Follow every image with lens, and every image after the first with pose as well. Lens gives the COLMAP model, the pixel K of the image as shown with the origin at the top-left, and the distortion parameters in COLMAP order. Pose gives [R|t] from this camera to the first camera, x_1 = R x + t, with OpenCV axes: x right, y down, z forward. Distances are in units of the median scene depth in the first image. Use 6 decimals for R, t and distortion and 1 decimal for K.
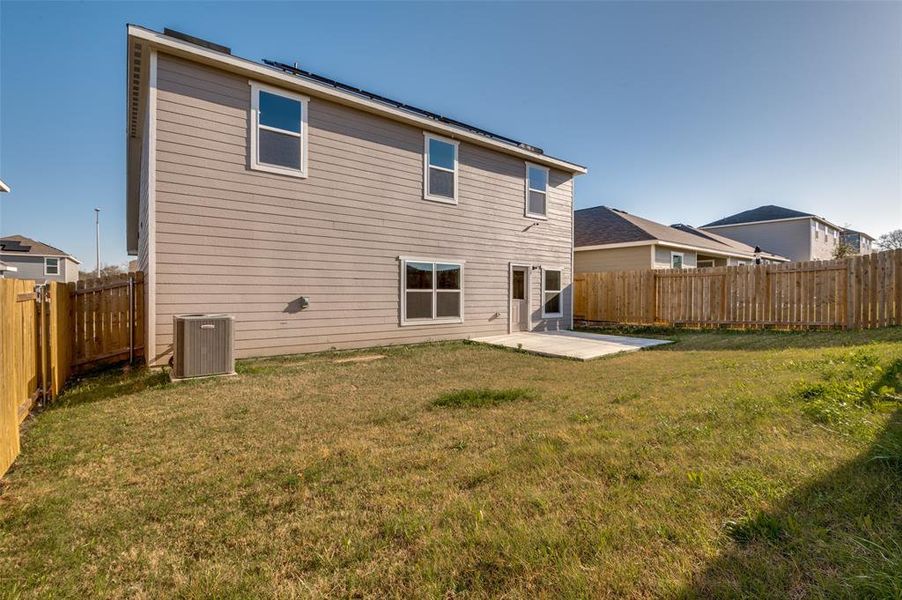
lens RADIAL K [[372.1, 0, 470.8], [0, 372.1, 283.3], [0, 0, 1]] dist [-0.000571, -0.006636]
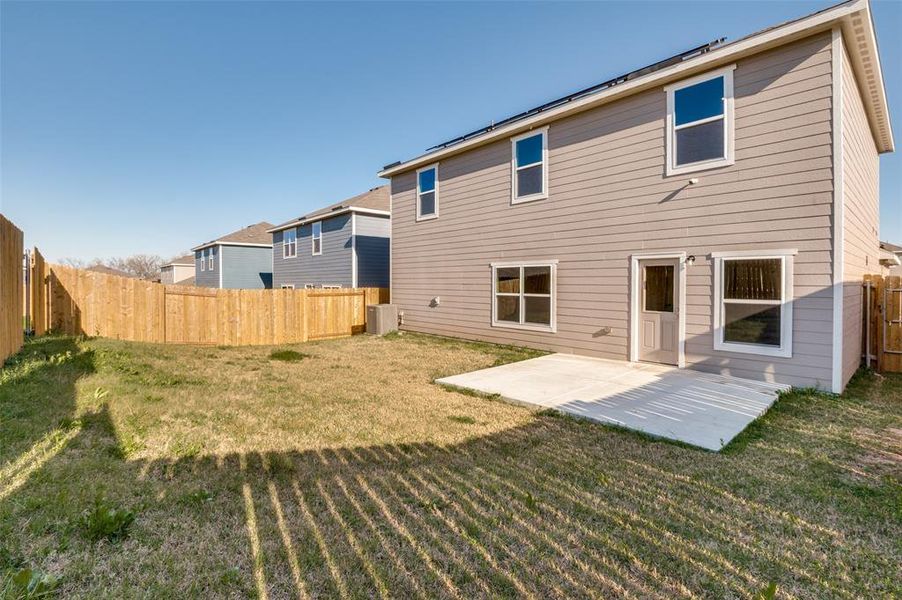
lens RADIAL K [[414.1, 0, 447.9], [0, 414.1, 297.8], [0, 0, 1]] dist [0.000486, -0.009642]
pose [[0.084870, 0.009591, -0.996346, 0.856108], [-0.009498, 0.999916, 0.008817, 0.017728], [0.996347, 0.008715, 0.084954, 0.632914]]
